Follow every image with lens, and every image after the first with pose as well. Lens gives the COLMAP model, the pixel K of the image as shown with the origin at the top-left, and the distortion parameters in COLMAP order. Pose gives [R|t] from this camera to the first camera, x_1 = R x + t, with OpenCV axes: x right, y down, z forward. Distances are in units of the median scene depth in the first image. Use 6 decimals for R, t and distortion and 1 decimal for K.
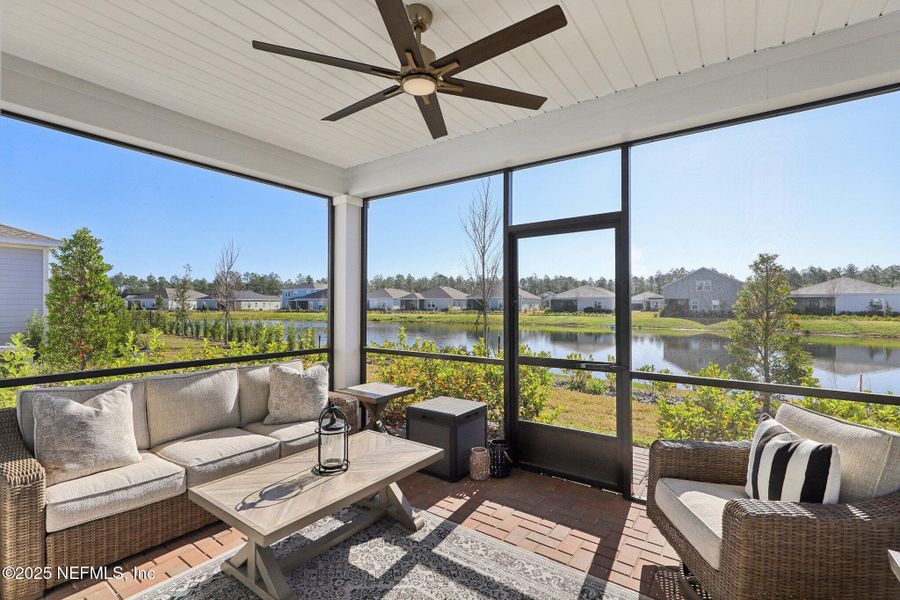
lens RADIAL K [[409.5, 0, 450.6], [0, 409.5, 307.3], [0, 0, 1]] dist [0.002059, -0.000023]
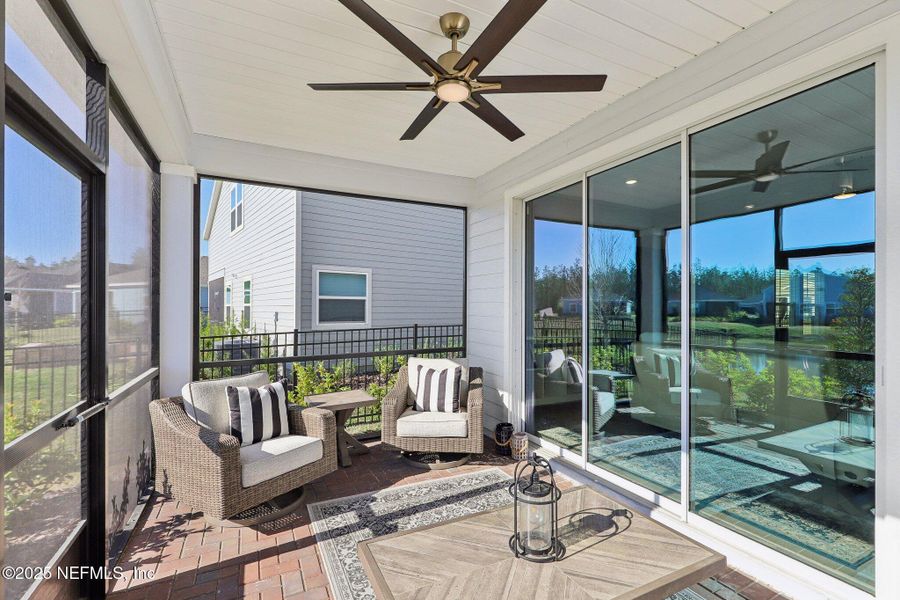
lens RADIAL K [[409.5, 0, 450.6], [0, 409.5, 307.3], [0, 0, 1]] dist [0.002059, -0.000023]
pose [[-0.877719, -0.005503, 0.479143, -0.328750], [-0.000778, 0.999949, 0.010059, -0.011299], [-0.479174, 0.008456, -0.877679, 1.115636]]
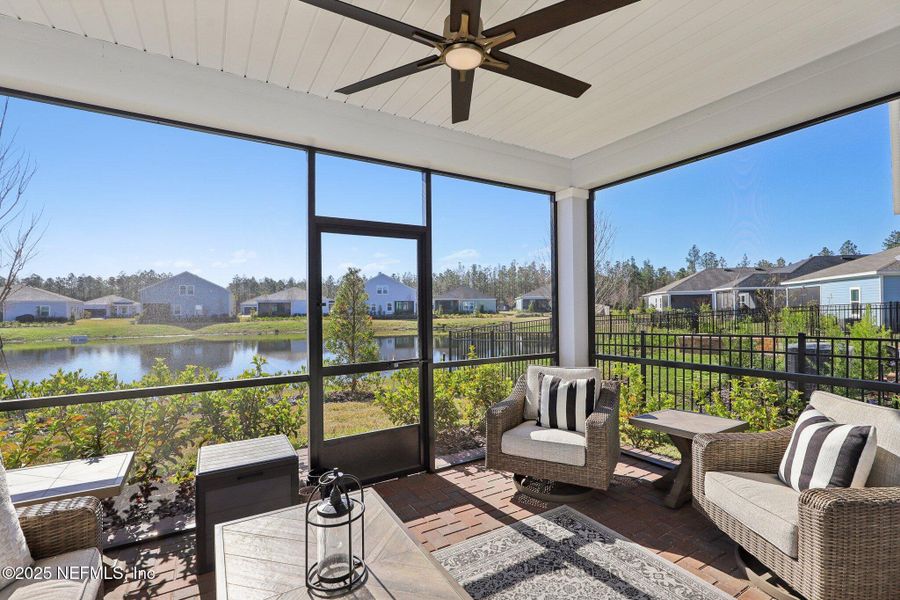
lens RADIAL K [[409.5, 0, 450.6], [0, 409.5, 307.3], [0, 0, 1]] dist [0.002059, -0.000023]
pose [[0.409400, -0.006504, 0.912332, -0.521022], [0.017255, 0.999851, -0.000615, -0.002927], [-0.912192, 0.015994, 0.409451, 0.394537]]
